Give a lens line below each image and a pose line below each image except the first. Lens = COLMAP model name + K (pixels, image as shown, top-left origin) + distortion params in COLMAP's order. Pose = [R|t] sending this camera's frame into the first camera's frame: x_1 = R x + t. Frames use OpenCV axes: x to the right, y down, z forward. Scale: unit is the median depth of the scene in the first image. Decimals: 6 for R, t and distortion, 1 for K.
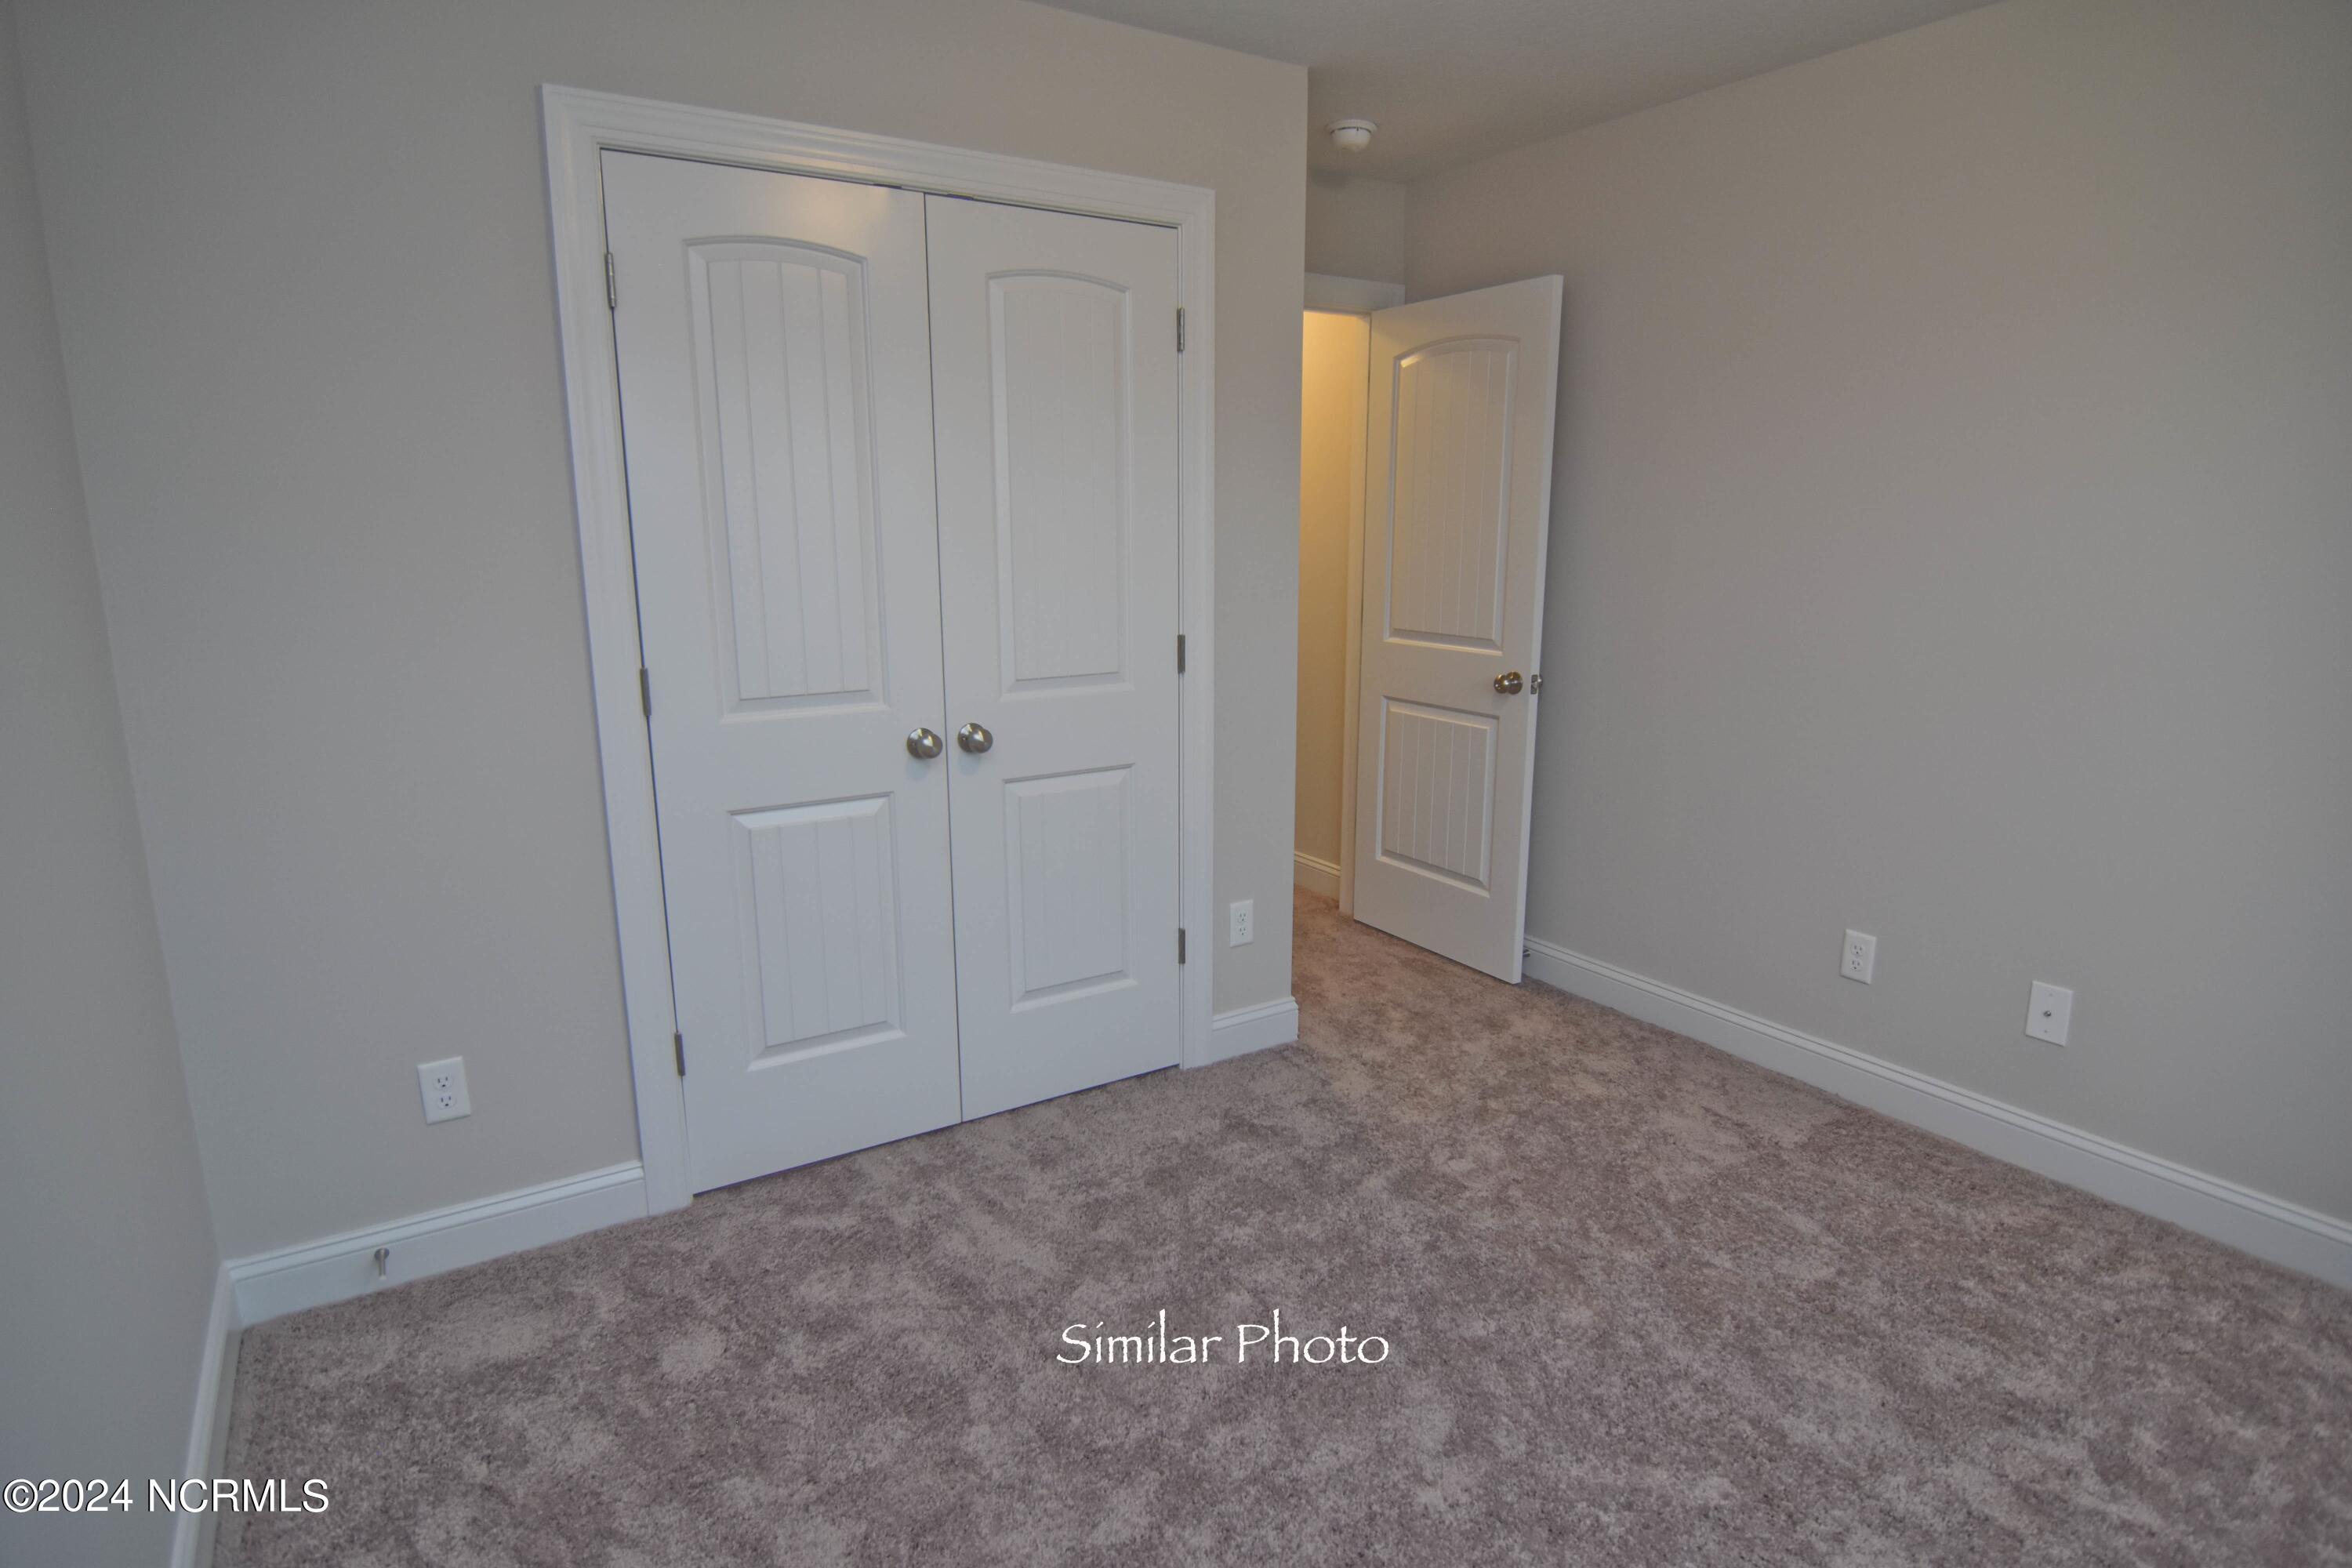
lens RADIAL K [[1280.4, 0, 1176.0], [0, 1280.4, 784.0], [0, 0, 1]] dist [-0.001363, -0.016840]
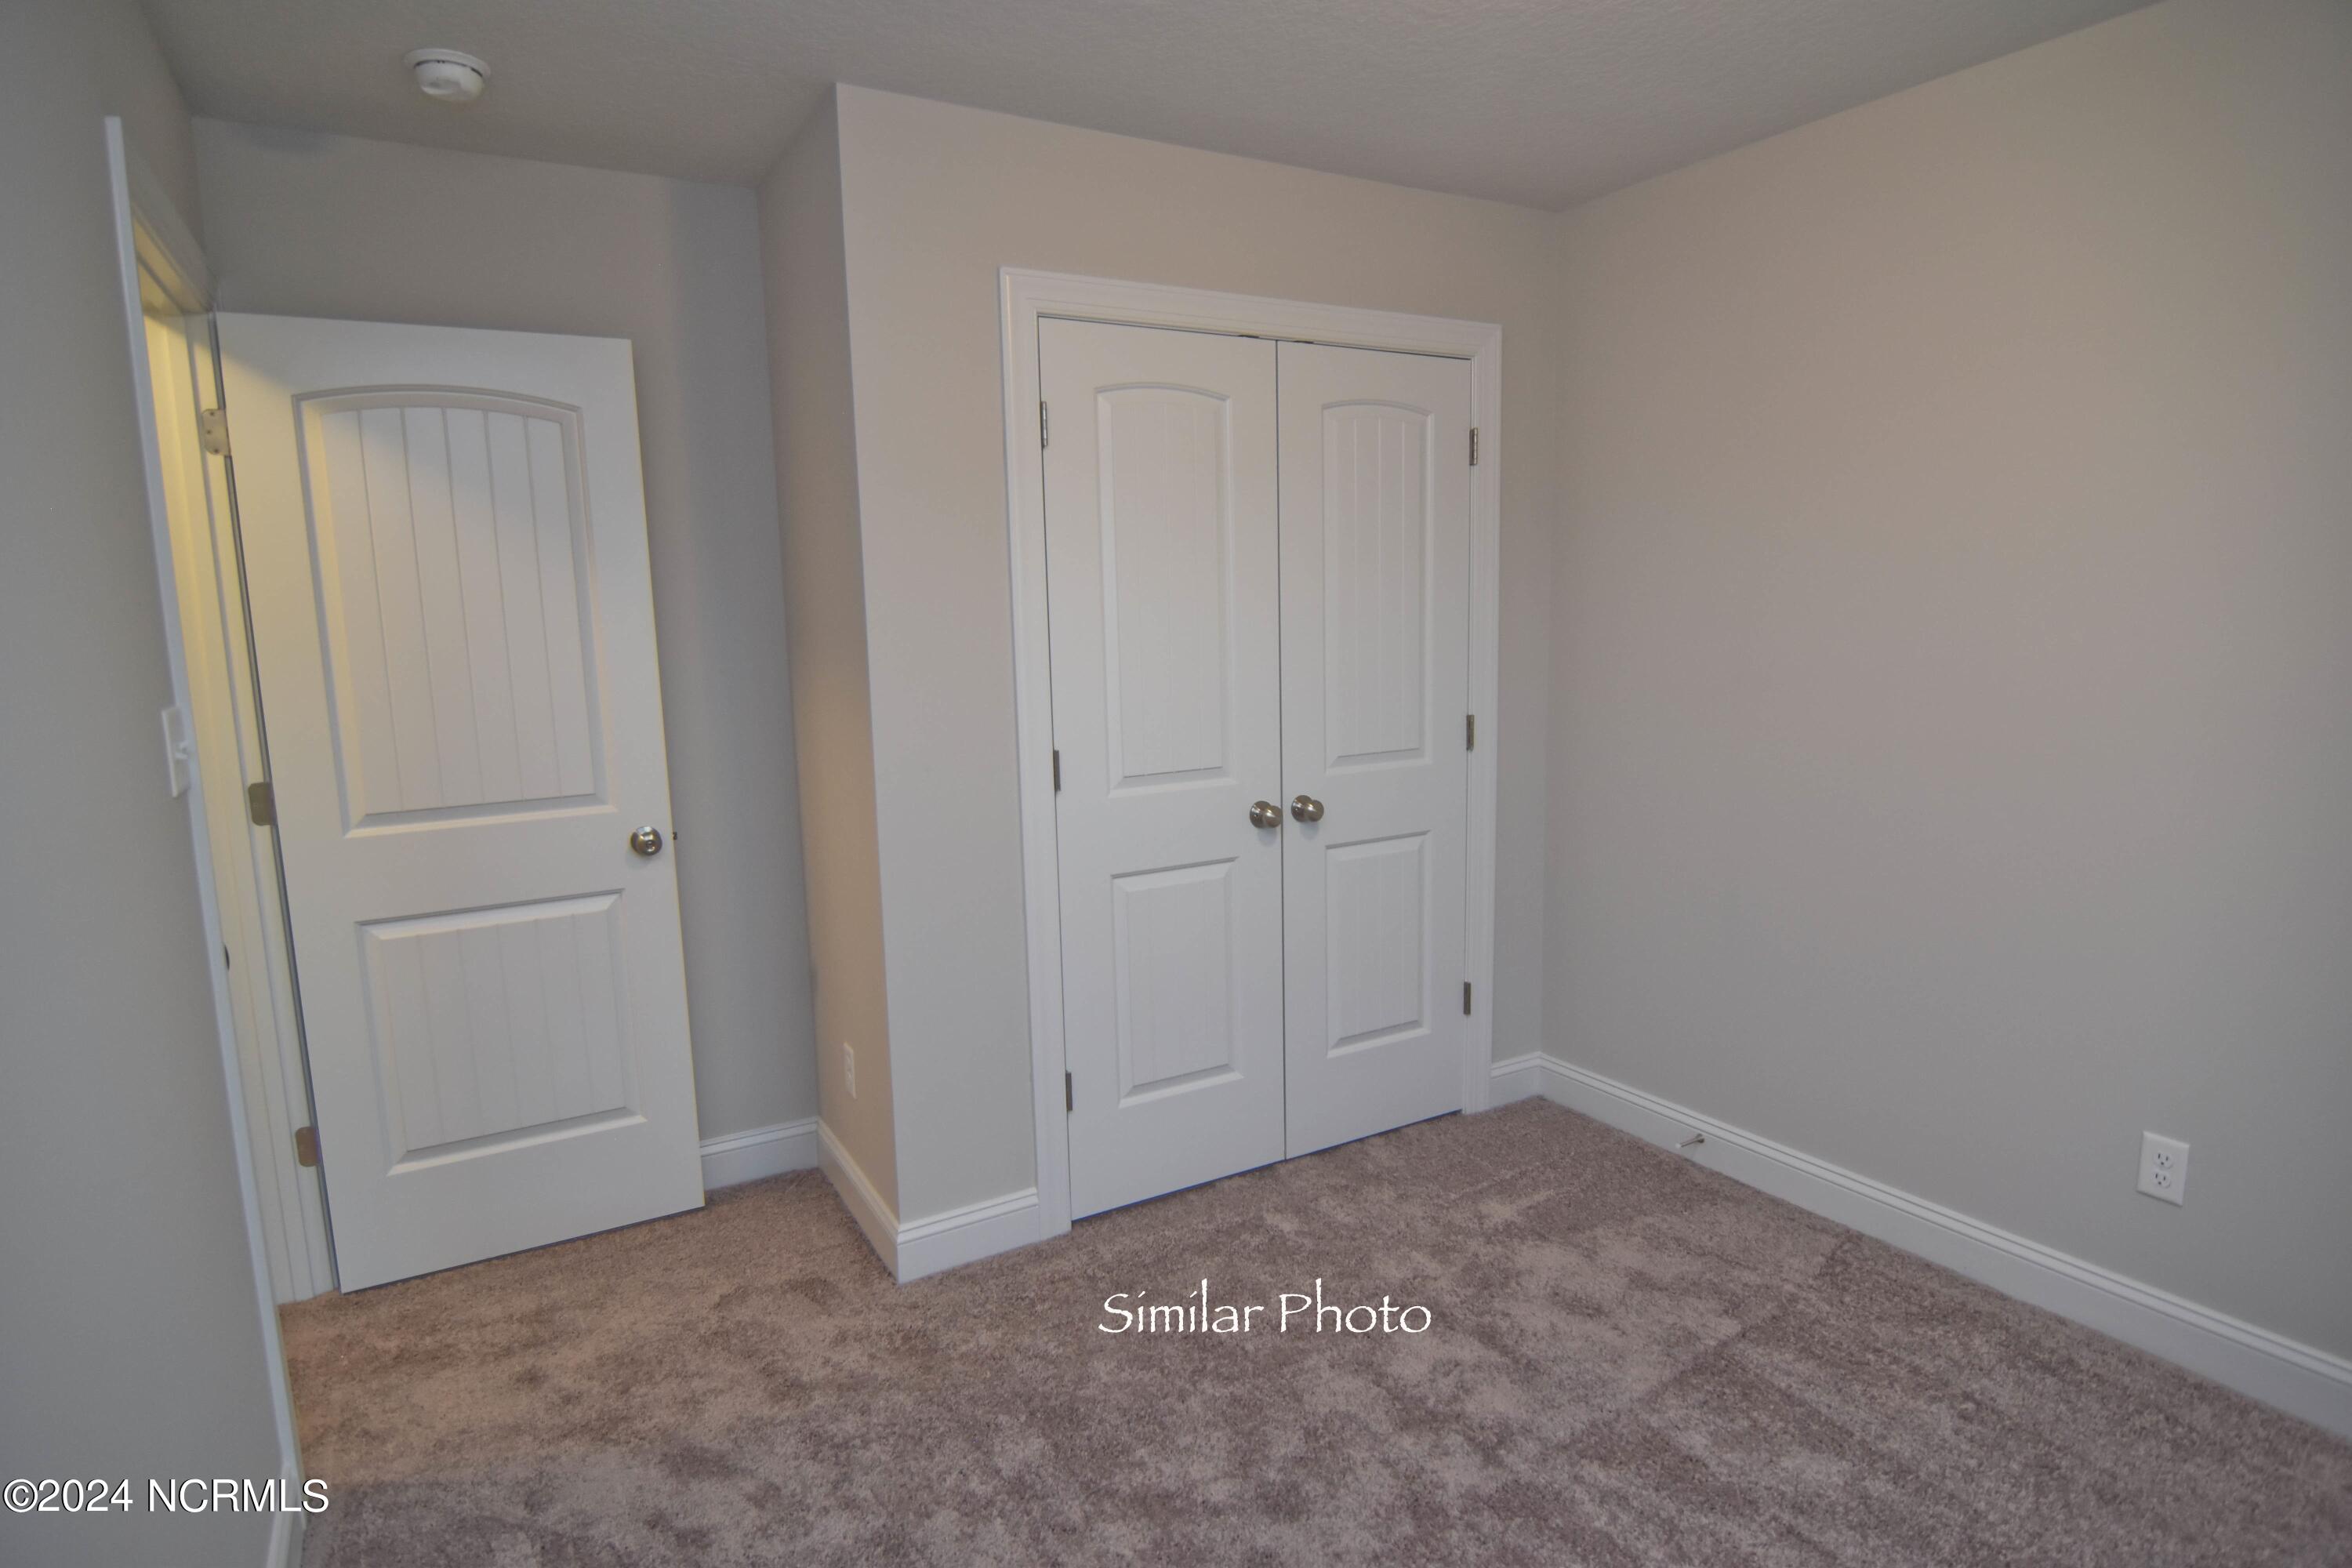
lens RADIAL K [[1301.3, 0, 1171.3], [0, 1301.3, 805.4], [0, 0, 1]] dist [0.000471, -0.017218]
pose [[0.999082, -0.022155, -0.036655, -0.218457], [0.019864, 0.997896, -0.061721, 0.027742], [0.037946, 0.060936, 0.997420, -0.137550]]
